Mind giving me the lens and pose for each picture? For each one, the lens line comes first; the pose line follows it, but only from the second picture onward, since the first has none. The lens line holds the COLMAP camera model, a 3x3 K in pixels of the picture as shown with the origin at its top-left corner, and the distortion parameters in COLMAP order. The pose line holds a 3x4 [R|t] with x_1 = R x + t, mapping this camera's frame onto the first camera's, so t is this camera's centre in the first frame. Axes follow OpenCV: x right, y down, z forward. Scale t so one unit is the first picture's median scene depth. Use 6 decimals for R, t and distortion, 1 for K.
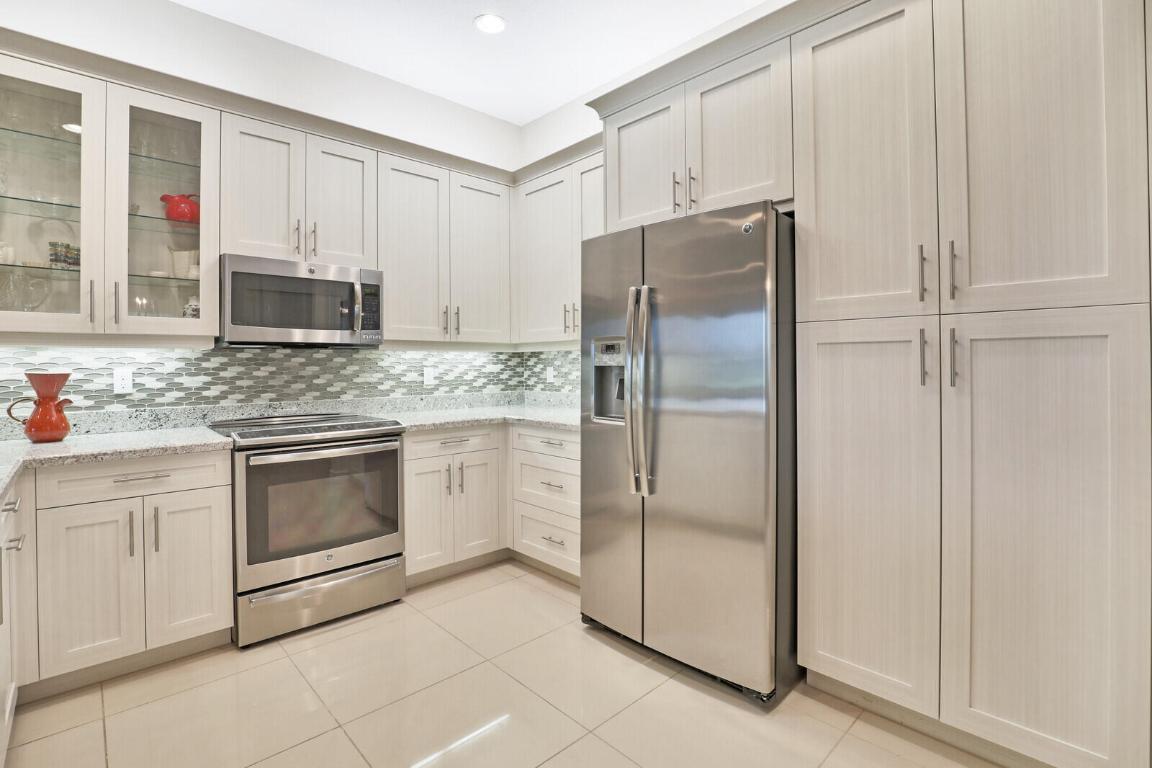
lens RADIAL K [[558.8, 0, 574.6], [0, 558.8, 357.9], [0, 0, 1]] dist [-0.002658, -0.000355]
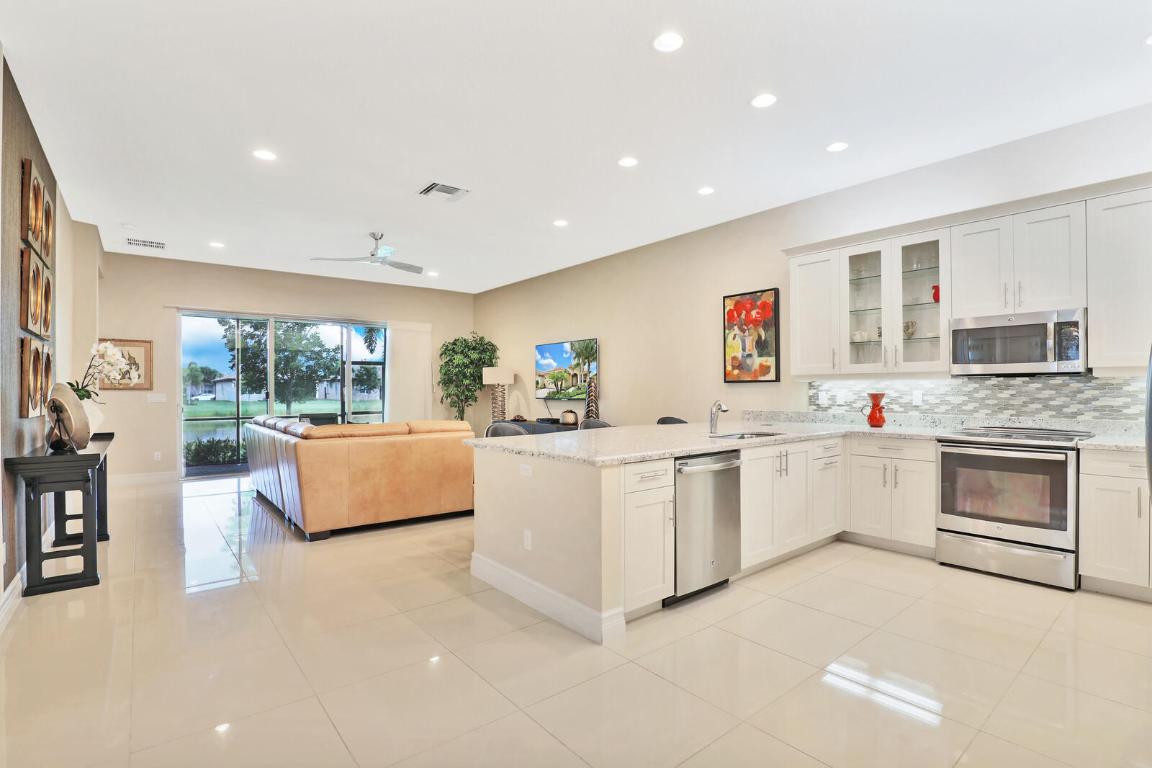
lens RADIAL K [[548.7, 0, 576.0], [0, 548.7, 384.0], [0, 0, 1]] dist [-0.022606, 0.000084]
pose [[-0.062755, -0.003804, -0.998022, 0.913635], [0.011420, 0.999925, -0.004529, -0.006923], [0.997964, -0.011681, -0.062707, 0.038870]]
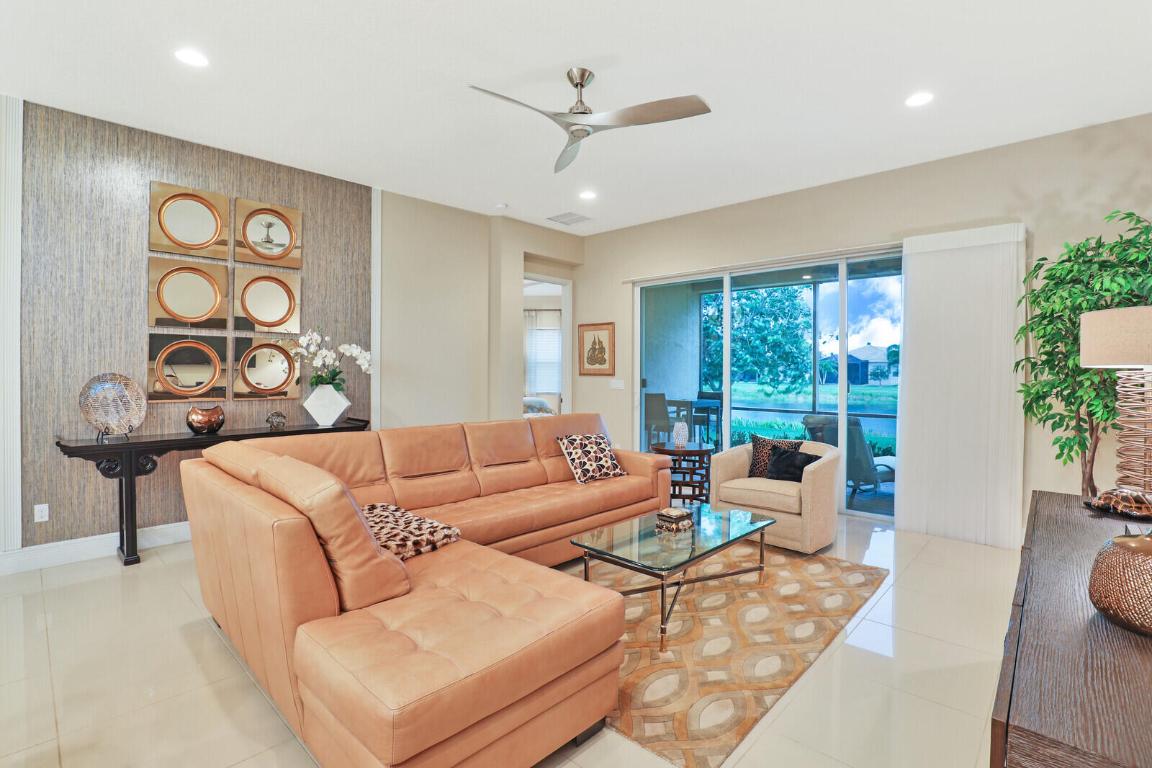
lens RADIAL K [[530.9, 0, 576.0], [0, 530.9, 384.0], [0, 0, 1]] dist [-0.021675, 0.000049]
pose [[-0.998461, 0.002046, -0.055422, -1.242475], [0.000938, 0.999799, 0.020010, -0.024829], [0.055452, 0.019927, -0.998262, 0.181259]]
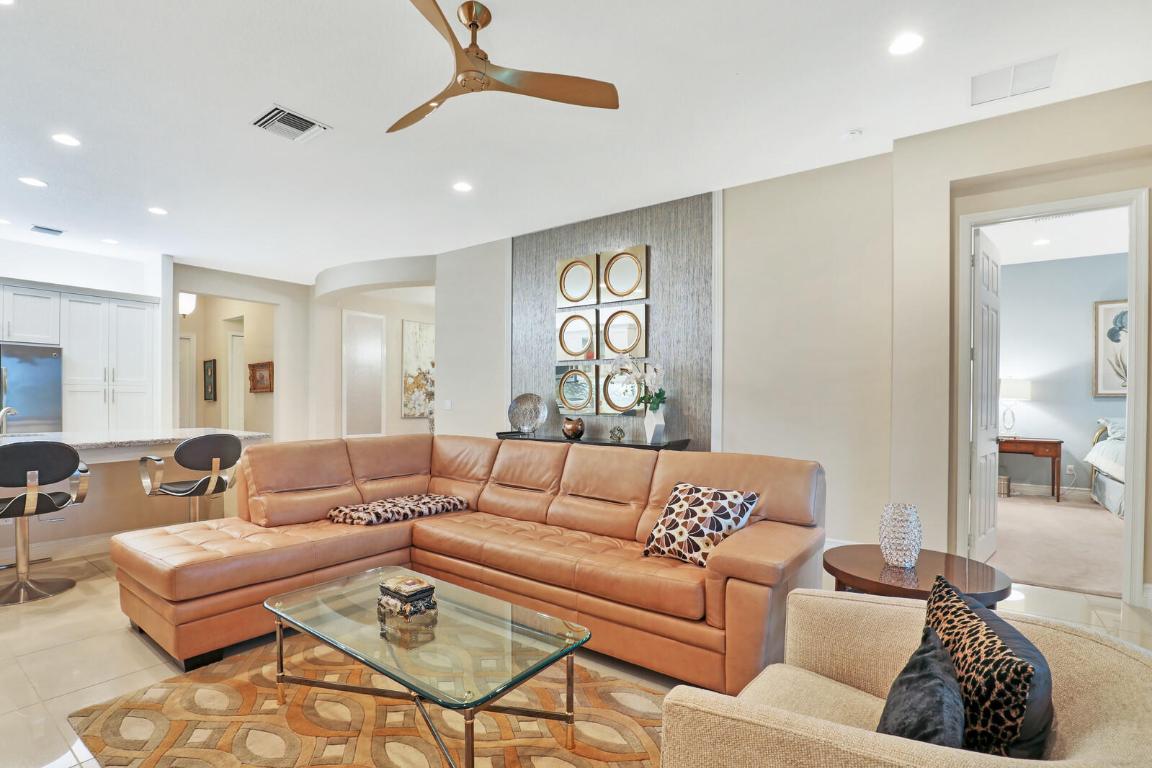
lens RADIAL K [[545.5, 0, 569.8], [0, 545.5, 403.8], [0, 0, 1]] dist [-0.018865, 0.000618]
pose [[-0.186456, -0.004486, 0.982453, -2.238662], [-0.011818, 0.999927, 0.002323, 0.006266], [-0.982392, -0.011178, -0.186496, -0.912525]]
